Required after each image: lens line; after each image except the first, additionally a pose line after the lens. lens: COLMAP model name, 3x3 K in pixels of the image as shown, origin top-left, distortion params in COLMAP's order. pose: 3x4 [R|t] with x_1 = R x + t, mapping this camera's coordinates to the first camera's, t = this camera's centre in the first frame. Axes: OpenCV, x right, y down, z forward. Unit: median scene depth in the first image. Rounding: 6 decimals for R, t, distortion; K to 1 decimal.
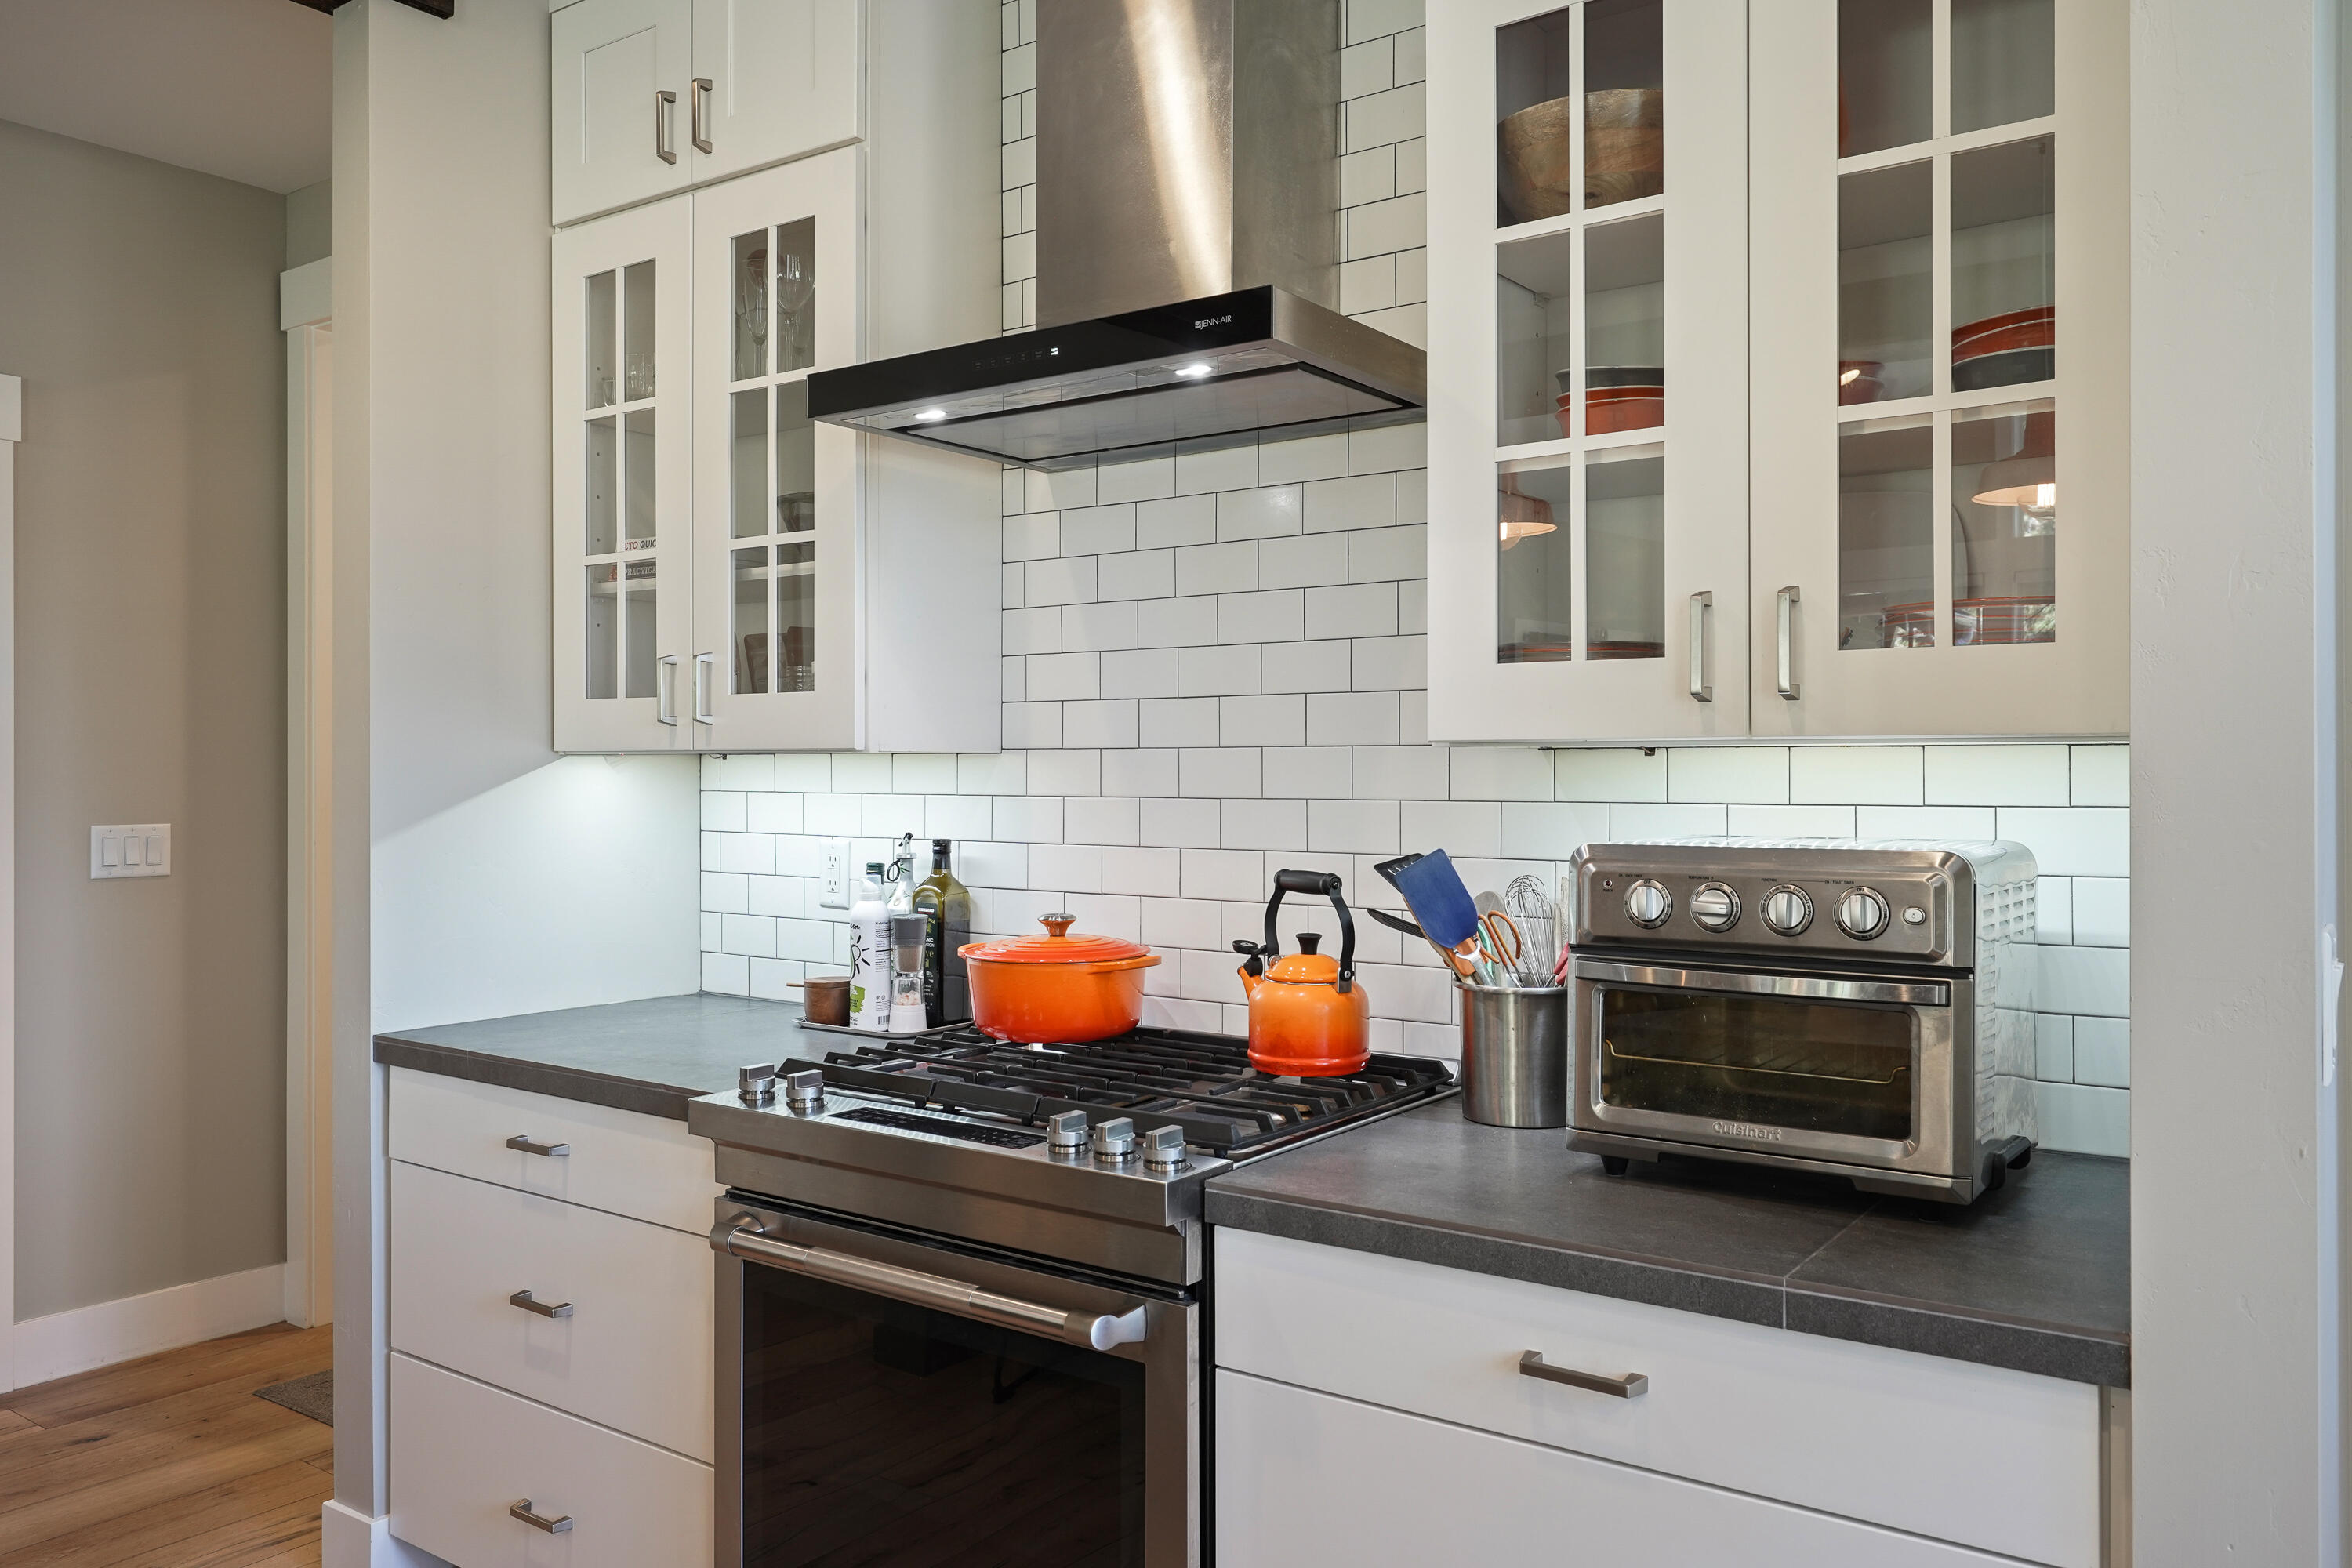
lens RADIAL K [[1710.6, 0, 1193.3], [0, 1710.6, 760.7], [0, 0, 1]] dist [0.010688, 0.003167]
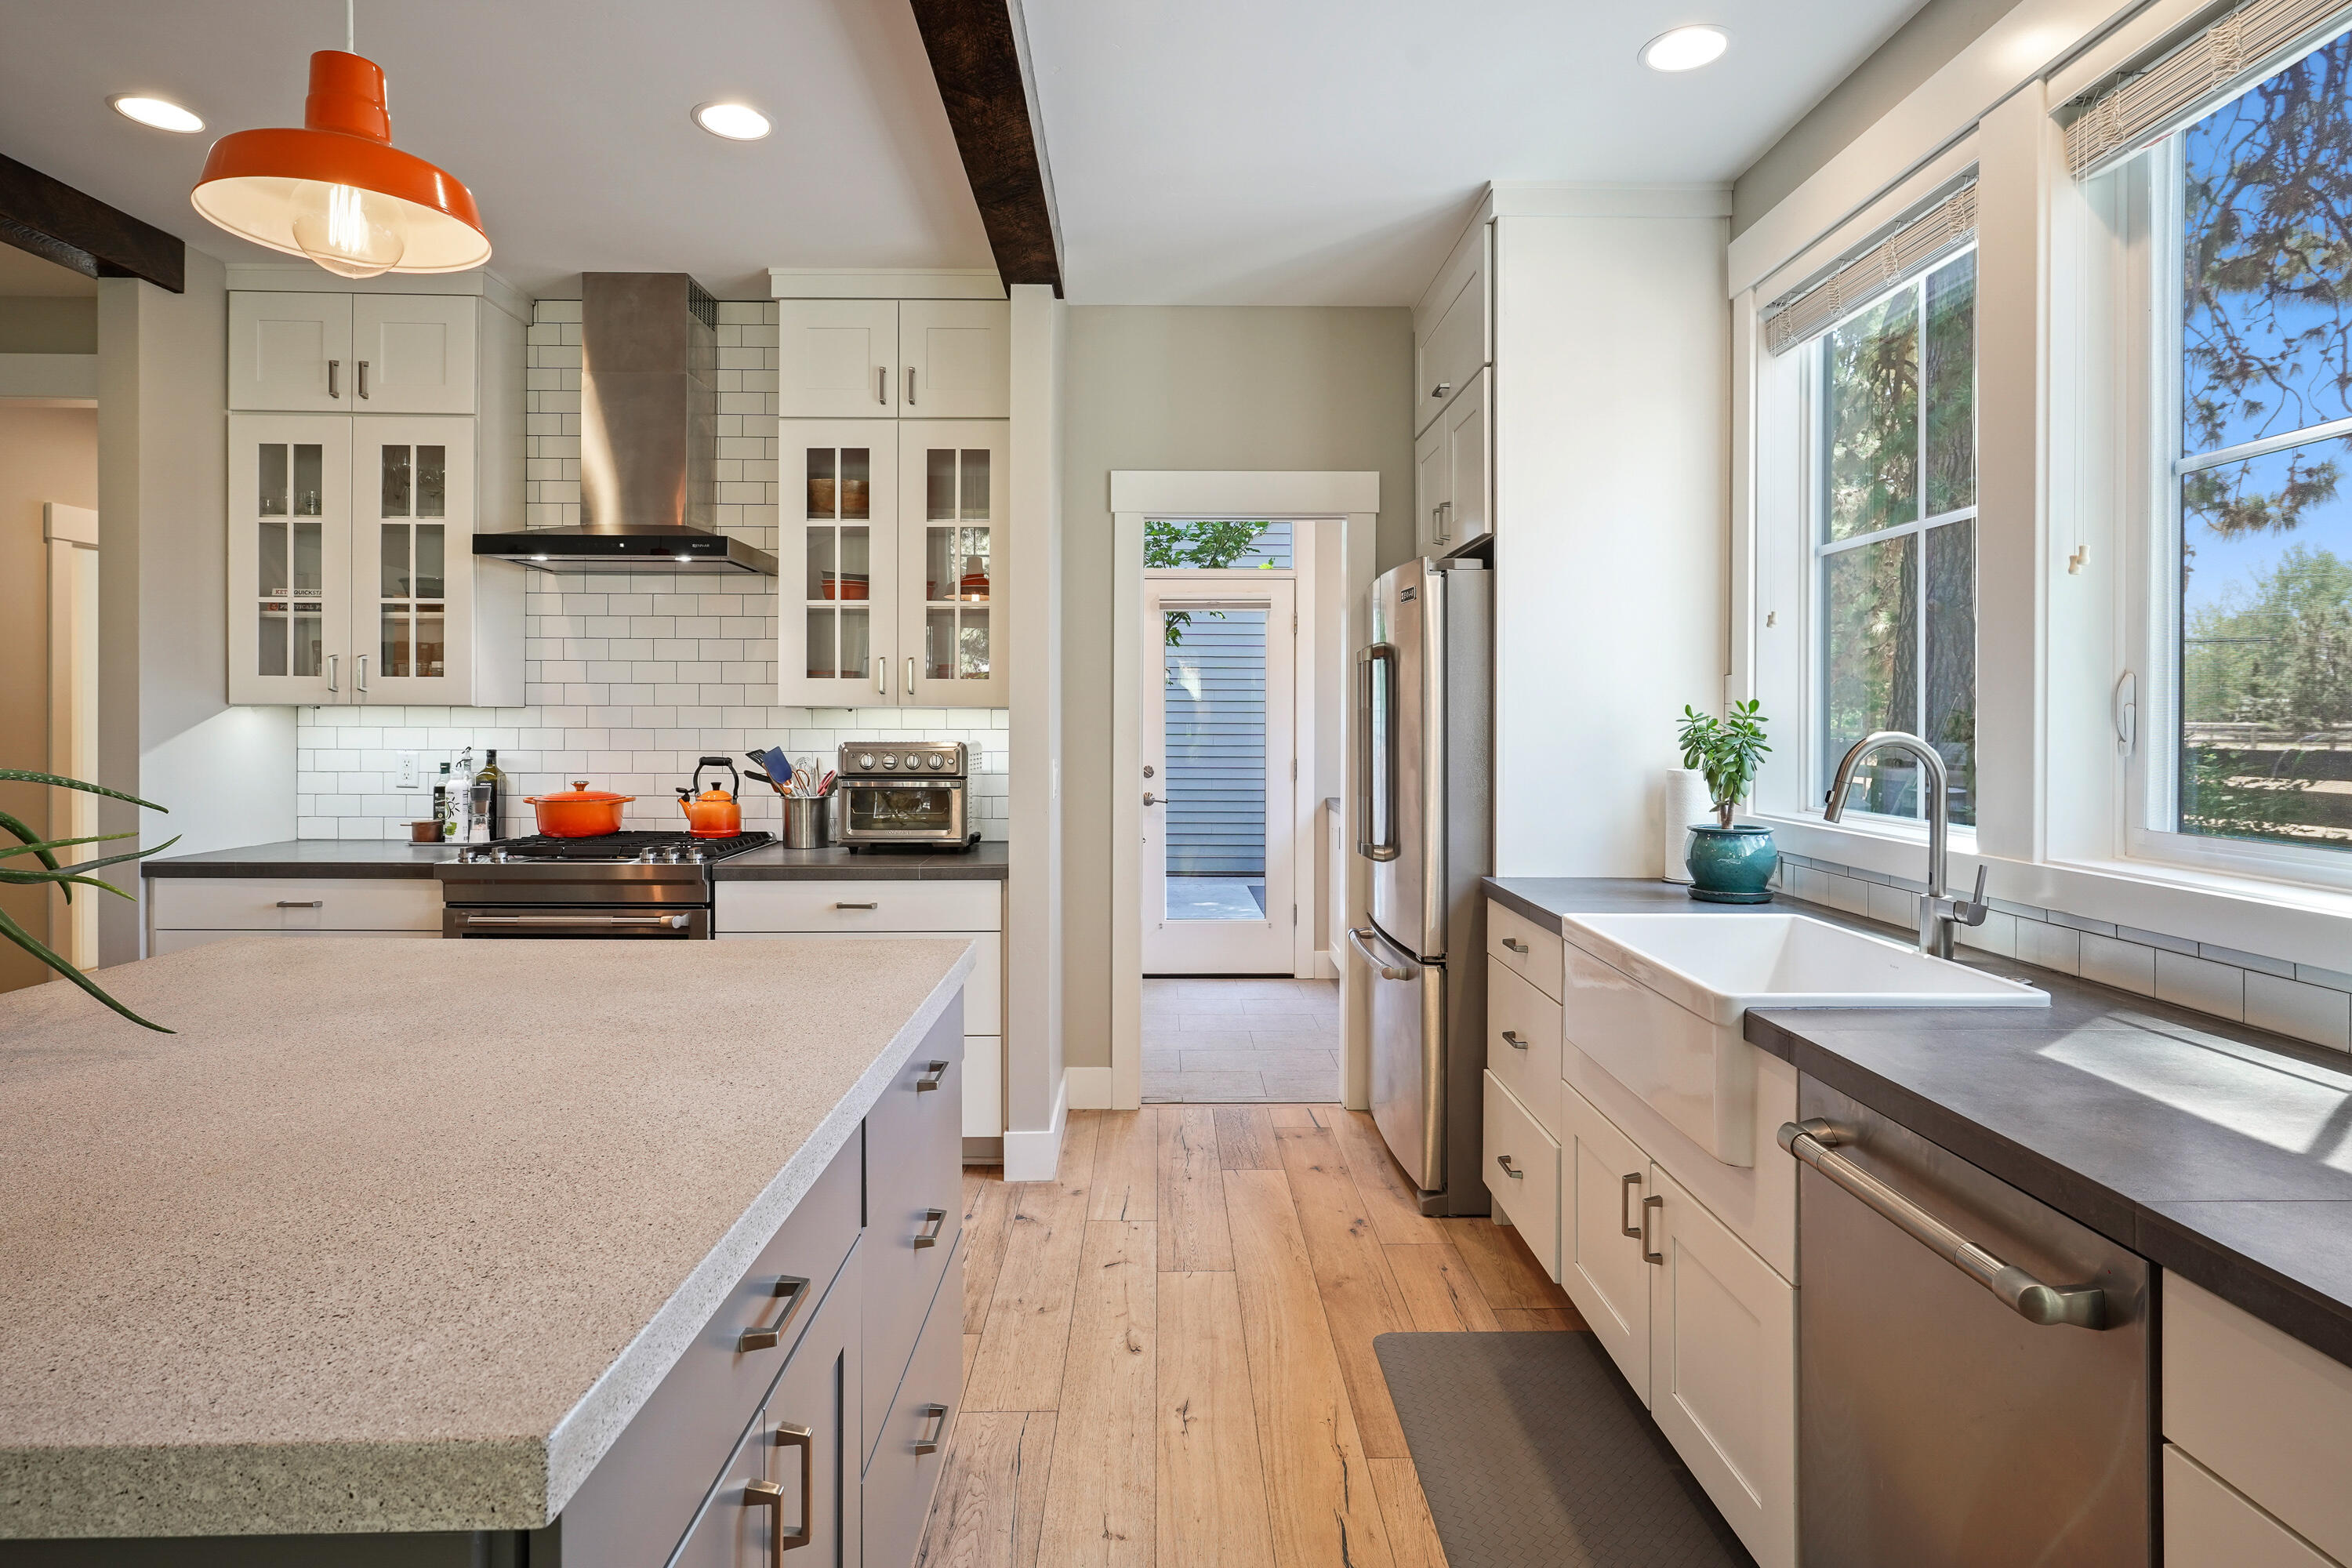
lens RADIAL K [[1240.4, 0, 1184.4], [0, 1240.4, 730.3], [0, 0, 1]] dist [0.000133, -0.000713]
pose [[0.804085, -0.001277, 0.594513, -0.408132], [-0.007529, 0.999896, 0.012331, -0.001349], [-0.594467, -0.014391, 0.803991, -0.759637]]
